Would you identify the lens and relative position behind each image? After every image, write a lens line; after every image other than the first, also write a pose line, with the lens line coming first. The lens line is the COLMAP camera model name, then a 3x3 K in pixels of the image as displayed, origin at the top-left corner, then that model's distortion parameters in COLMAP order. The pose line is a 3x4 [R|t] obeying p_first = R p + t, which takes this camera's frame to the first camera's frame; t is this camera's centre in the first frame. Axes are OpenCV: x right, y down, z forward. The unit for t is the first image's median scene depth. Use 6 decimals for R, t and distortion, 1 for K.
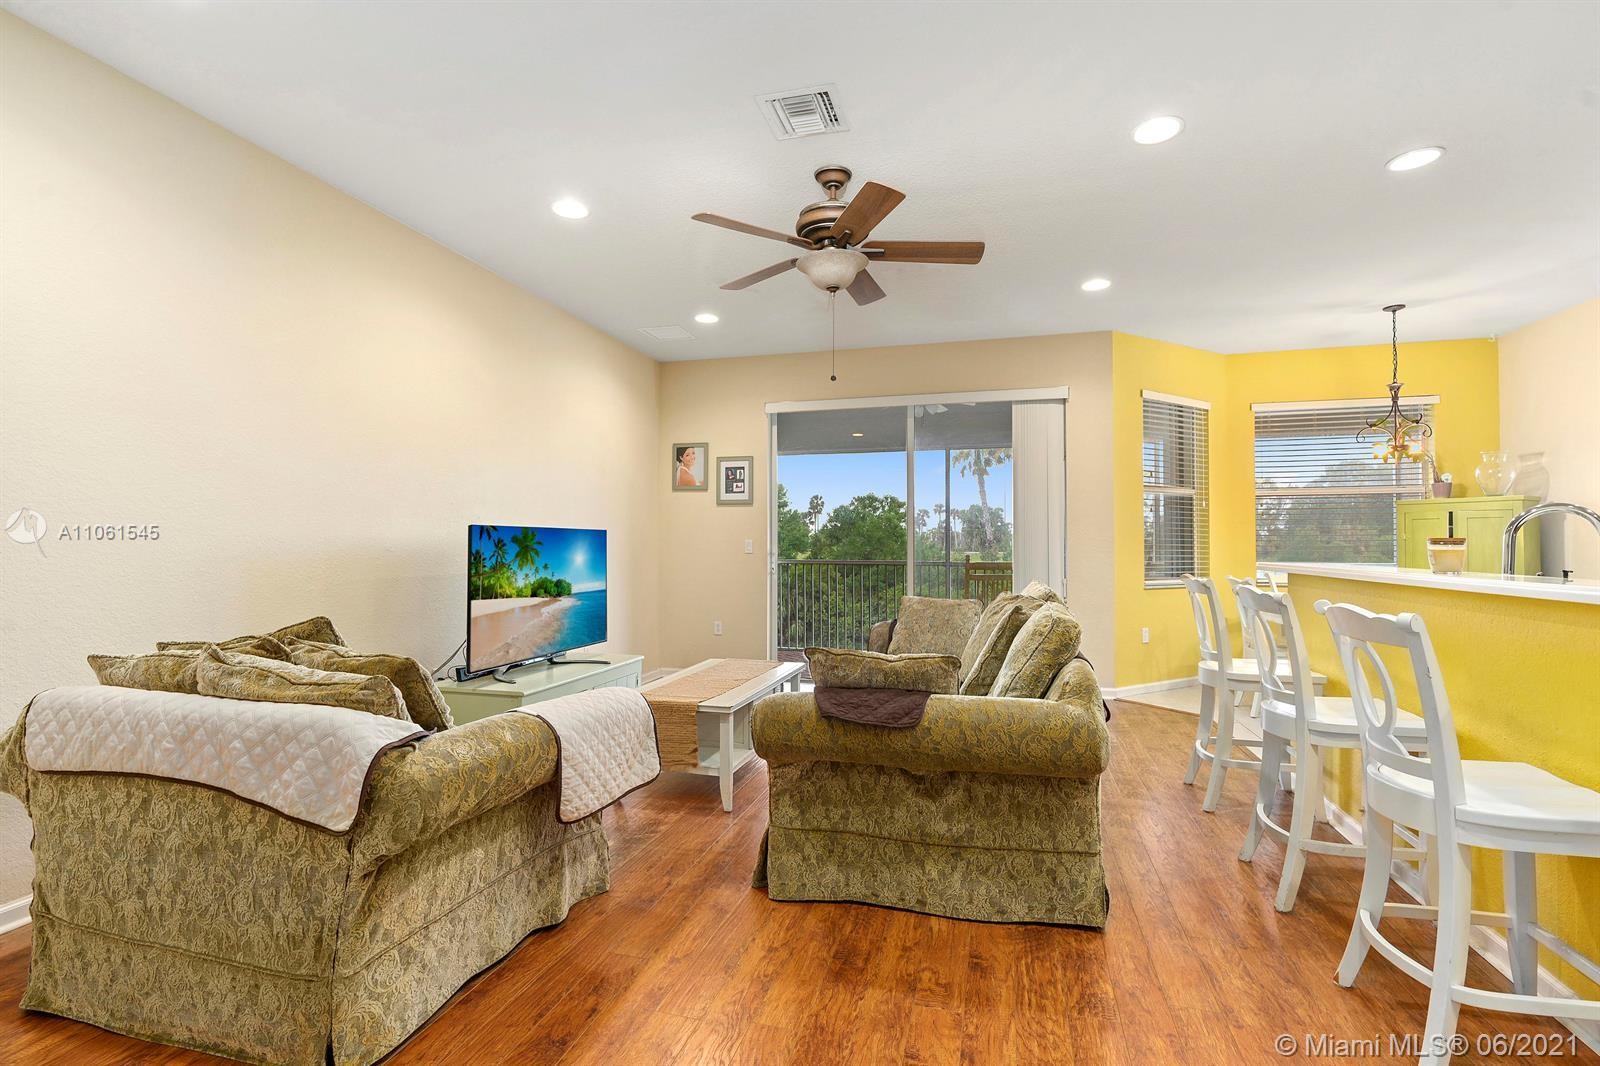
lens RADIAL K [[753.2, 0, 767.1], [0, 753.2, 531.8], [0, 0, 1]] dist [-0.016271, 0.000512]
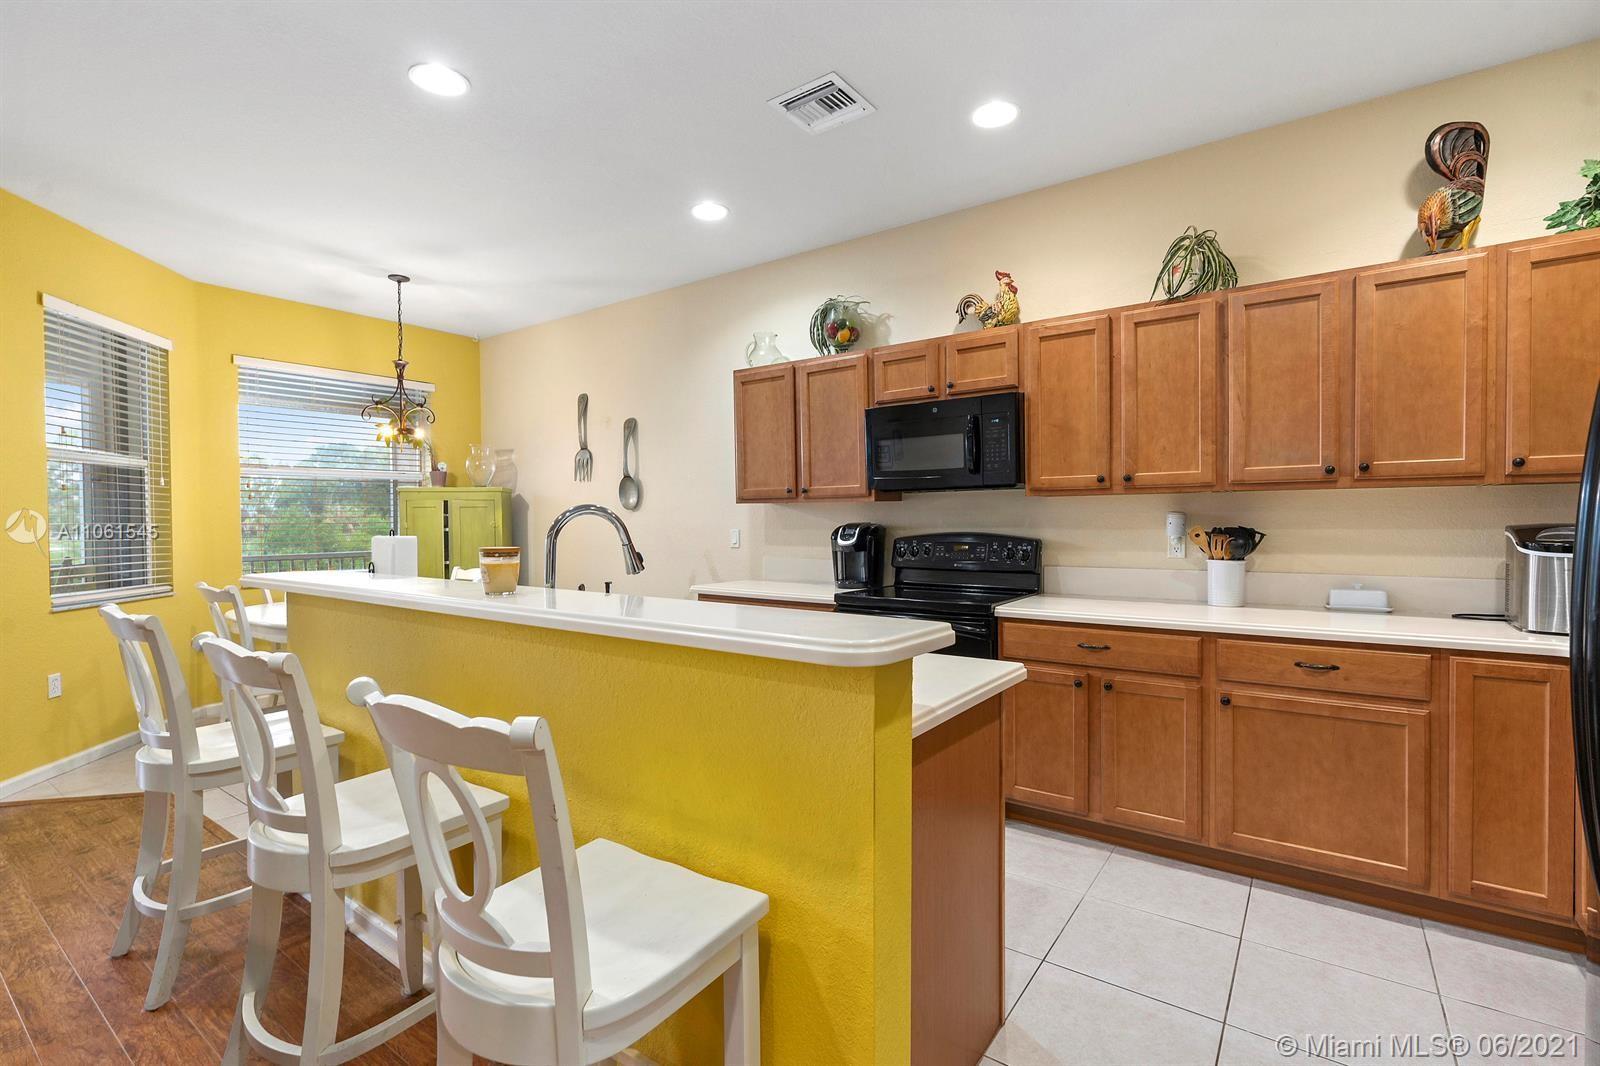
lens RADIAL K [[731.6, 0, 800.0], [0, 731.6, 533.0], [0, 0, 1]] dist [0.000290, 0.000443]
pose [[0.335023, -0.020987, 0.941976, 0.144217], [-0.011566, 0.999585, 0.026384, -0.014968], [-0.942139, -0.019734, 0.334641, 0.215716]]
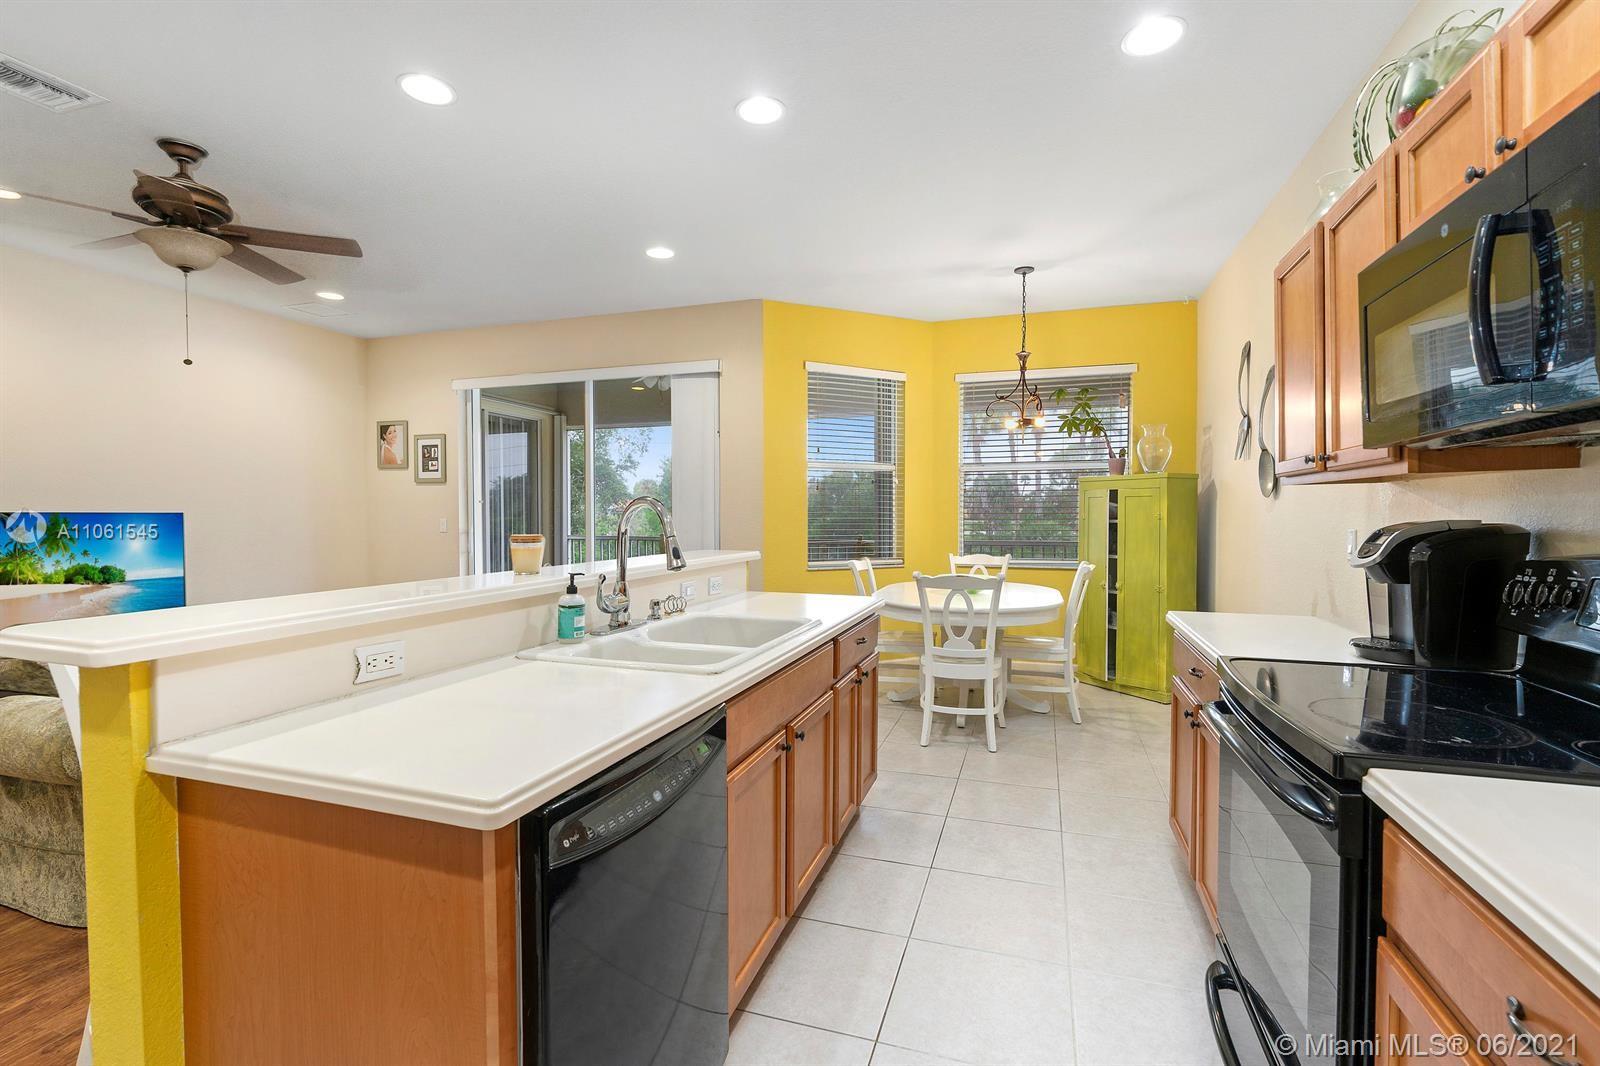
lens RADIAL K [[732.6, 0, 800.0], [0, 732.6, 533.0], [0, 0, 1]] dist [-0.020980, -0.000204]
pose [[0.999630, -0.002477, -0.027101, 0.566088], [0.003761, 0.998867, 0.047434, -0.017526], [0.026953, -0.047518, 0.998507, 0.067142]]
